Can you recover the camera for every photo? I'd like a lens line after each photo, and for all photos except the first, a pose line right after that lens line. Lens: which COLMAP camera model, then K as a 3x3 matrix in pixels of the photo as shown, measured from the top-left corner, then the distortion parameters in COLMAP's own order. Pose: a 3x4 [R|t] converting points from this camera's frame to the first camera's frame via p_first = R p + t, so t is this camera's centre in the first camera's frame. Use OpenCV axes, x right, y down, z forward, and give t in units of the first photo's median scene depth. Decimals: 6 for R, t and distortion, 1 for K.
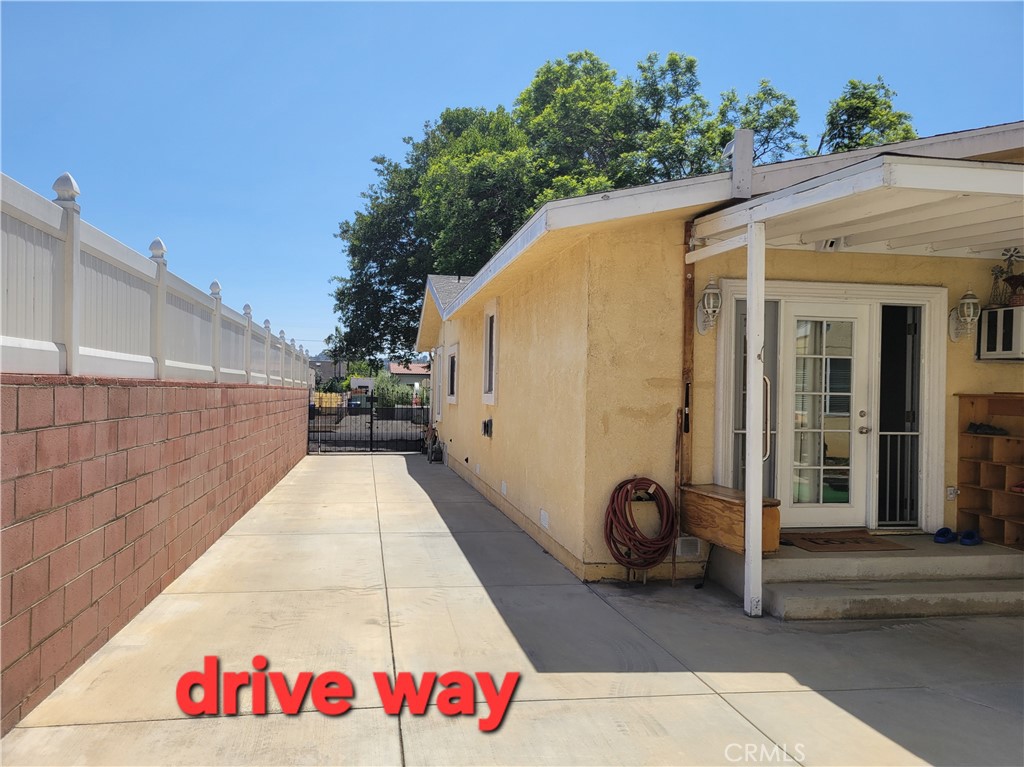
lens RADIAL K [[795.8, 0, 511.3], [0, 795.8, 384.7], [0, 0, 1]] dist [0.060804, -0.015463]
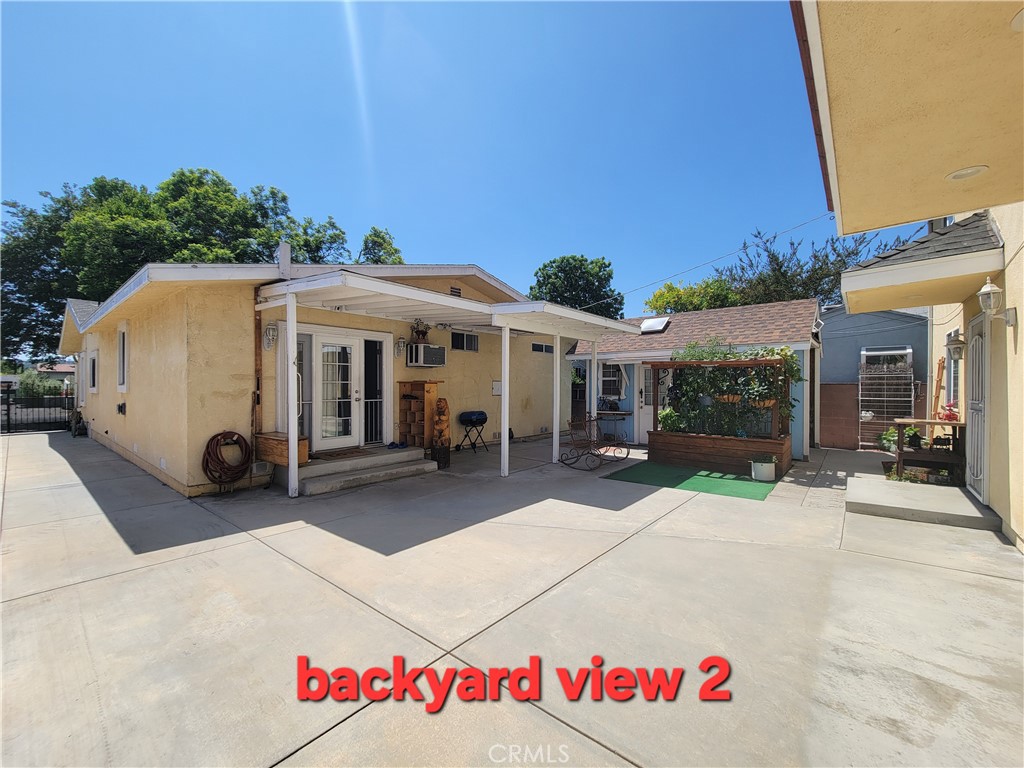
lens RADIAL K [[418.3, 0, 515.4], [0, 418.3, 382.6], [0, 0, 1]] dist [-0.002545, 0.001157]
pose [[0.764081, -0.010224, 0.645039, 0.051897], [0.004313, 0.999933, 0.010741, 0.002951], [-0.645106, -0.005425, 0.764074, -0.089964]]
